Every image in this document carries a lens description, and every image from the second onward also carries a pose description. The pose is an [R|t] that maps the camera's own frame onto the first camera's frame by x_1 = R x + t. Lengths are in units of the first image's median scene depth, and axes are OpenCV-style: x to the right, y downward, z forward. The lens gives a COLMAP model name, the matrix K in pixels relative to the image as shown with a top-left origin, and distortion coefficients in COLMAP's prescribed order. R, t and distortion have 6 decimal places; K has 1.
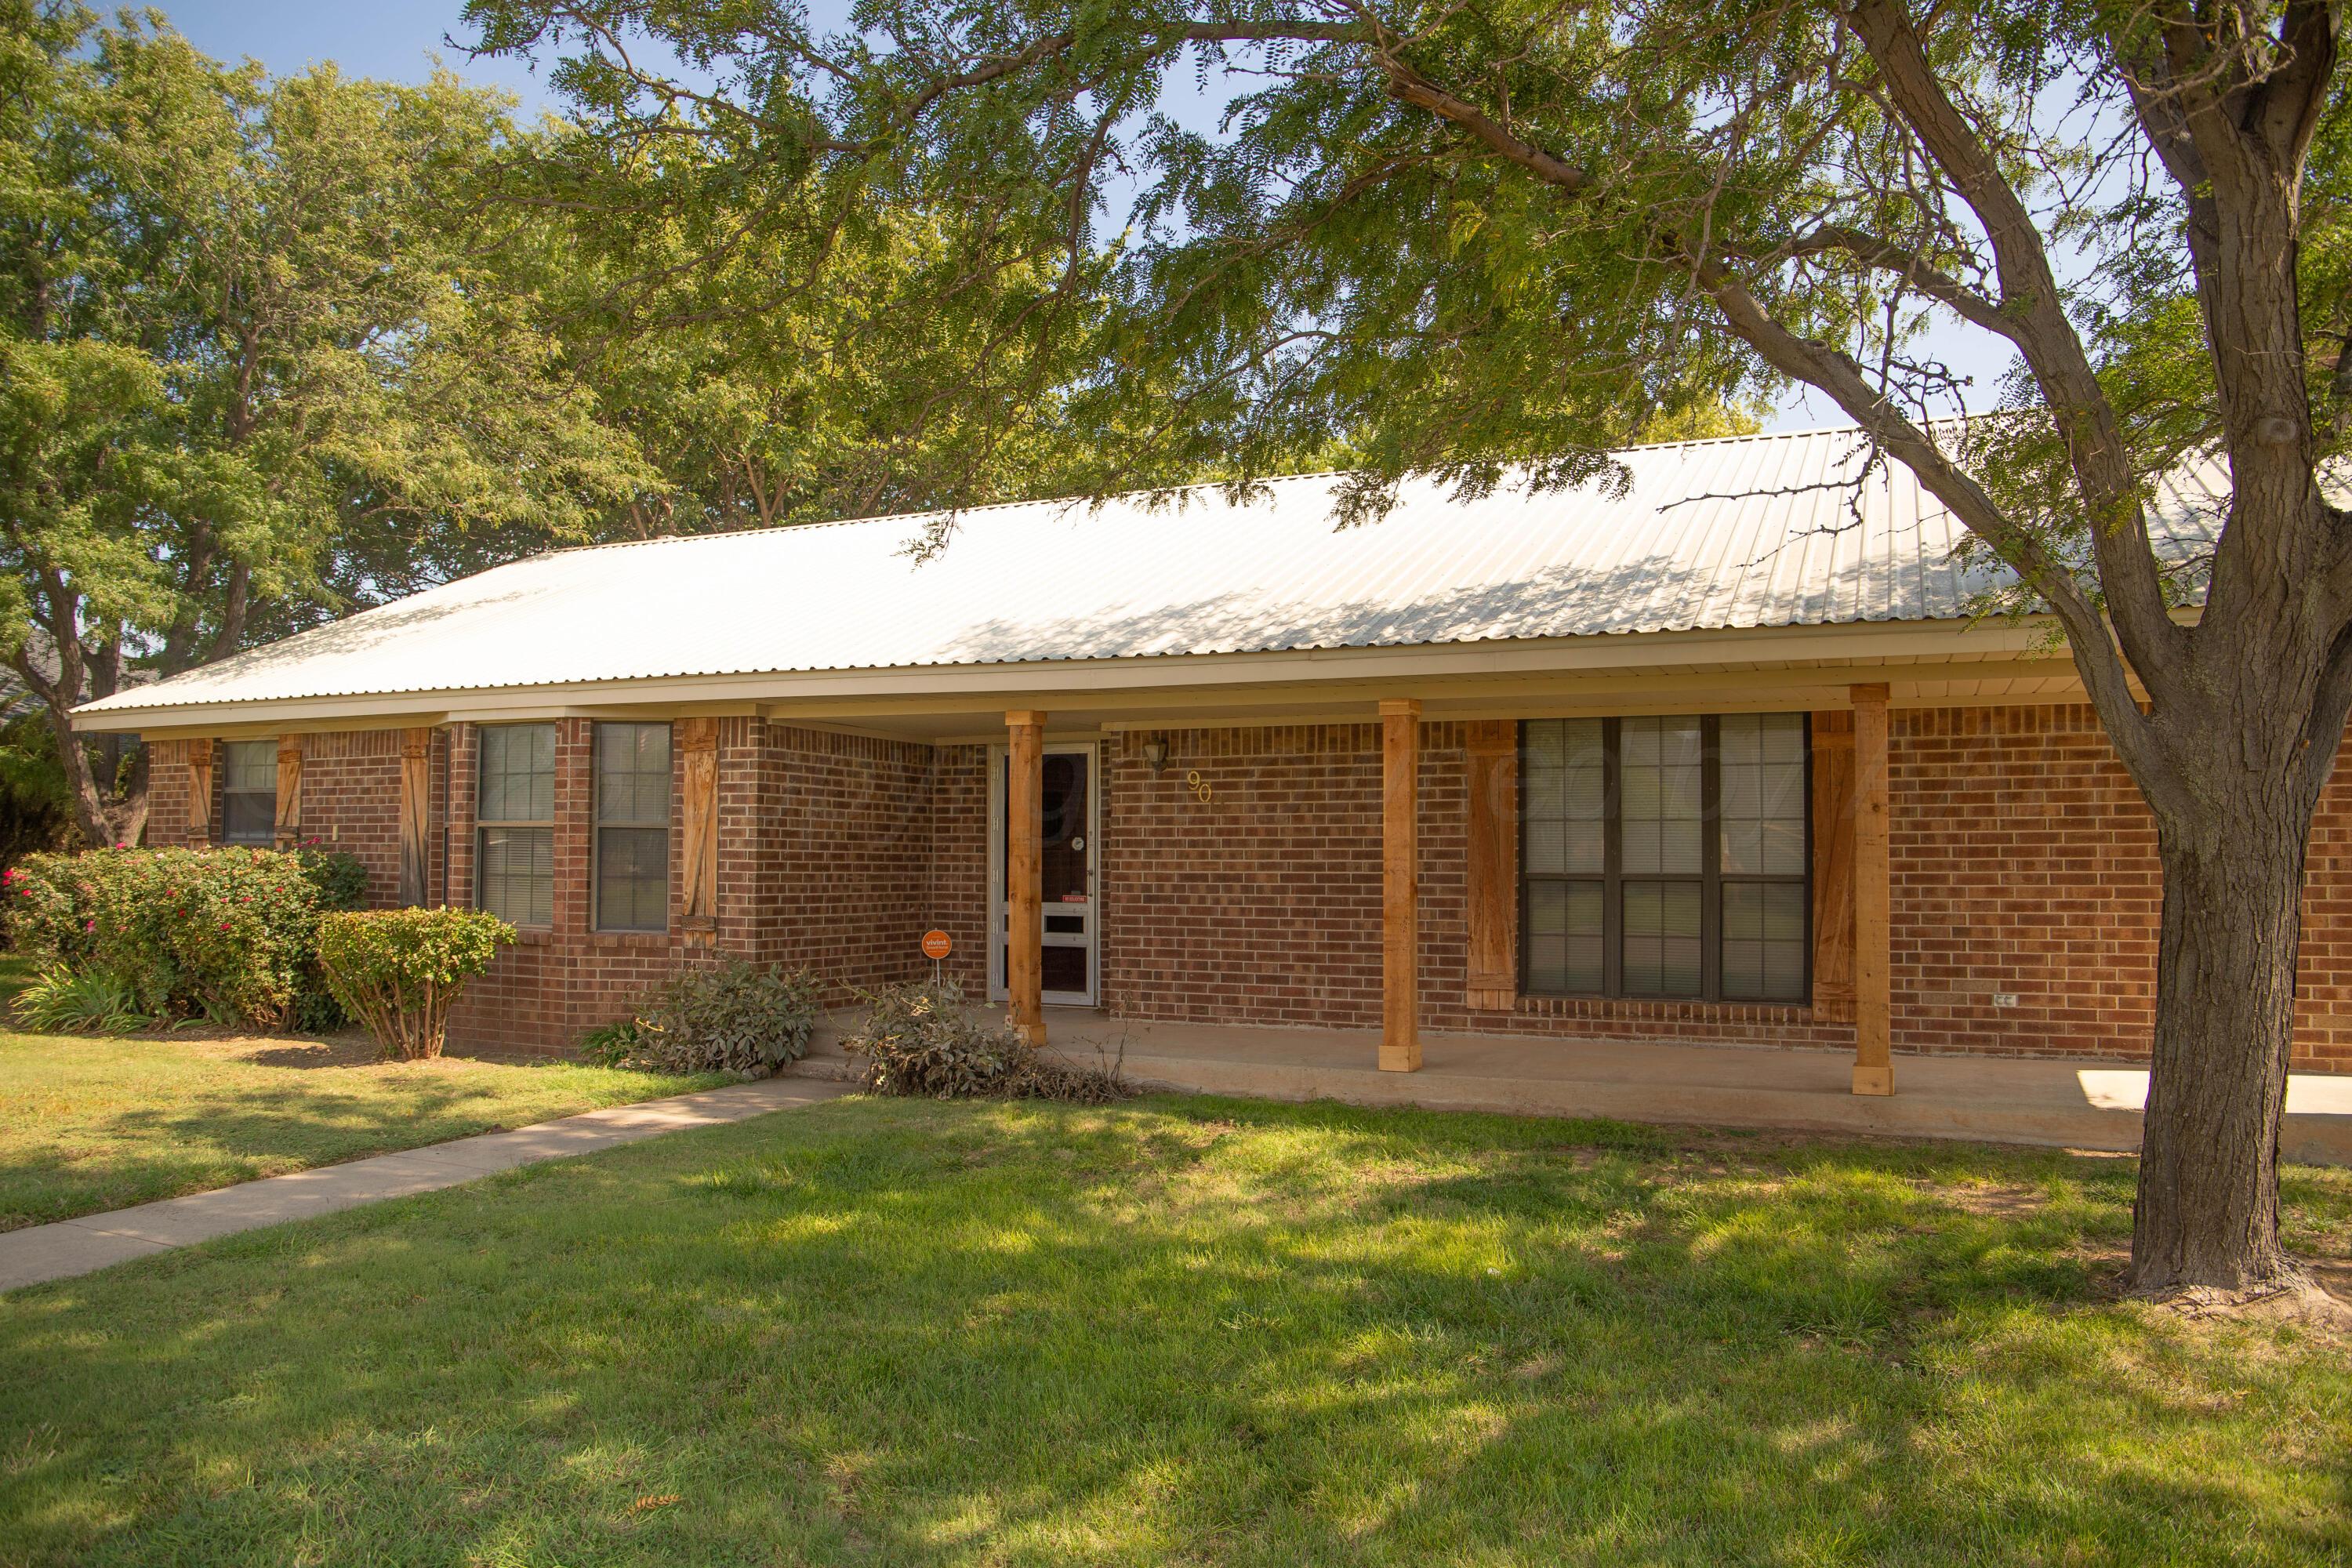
lens RADIAL K [[1654.4, 0, 1176.0], [0, 1654.4, 784.0], [0, 0, 1]] dist [-0.131825, 0.118744]
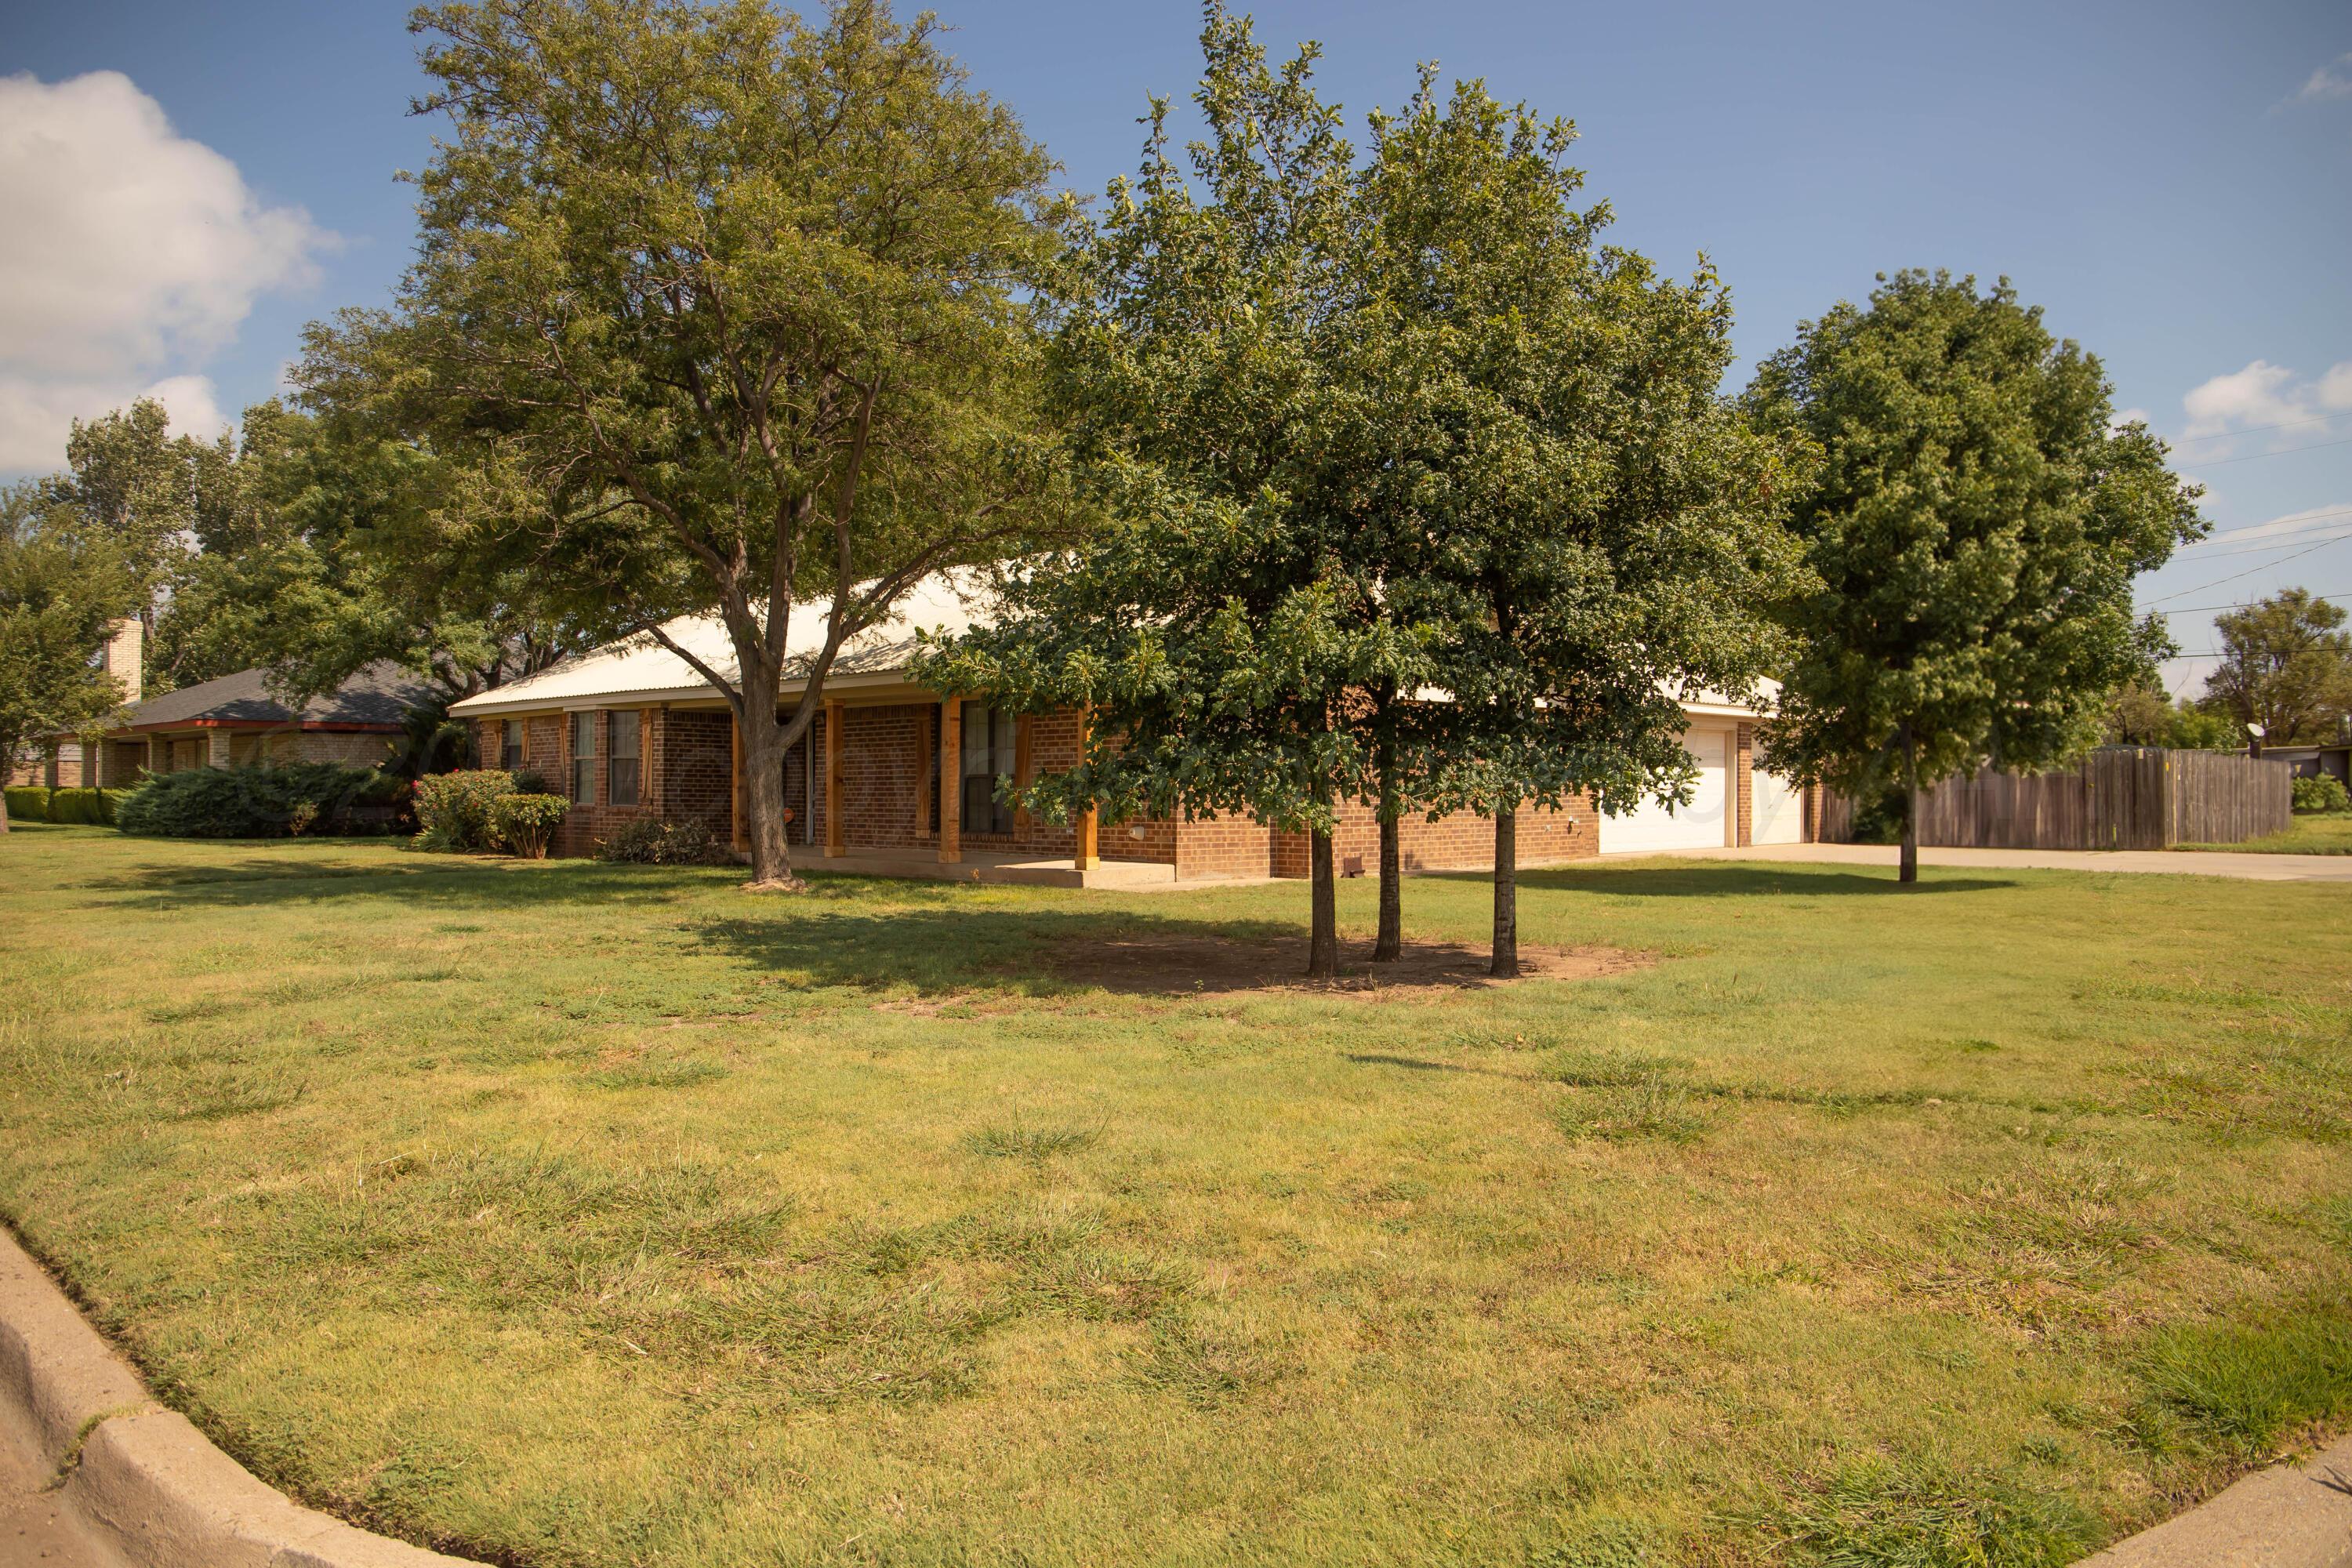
lens RADIAL K [[1654.4, 0, 1176.0], [0, 1654.4, 784.0], [0, 0, 1]] dist [-0.131825, 0.118744]
pose [[0.944363, -0.004711, -0.328873, 1.079108], [0.016173, 0.999353, 0.032125, 0.002162], [0.328508, -0.035657, 0.943828, -0.827205]]
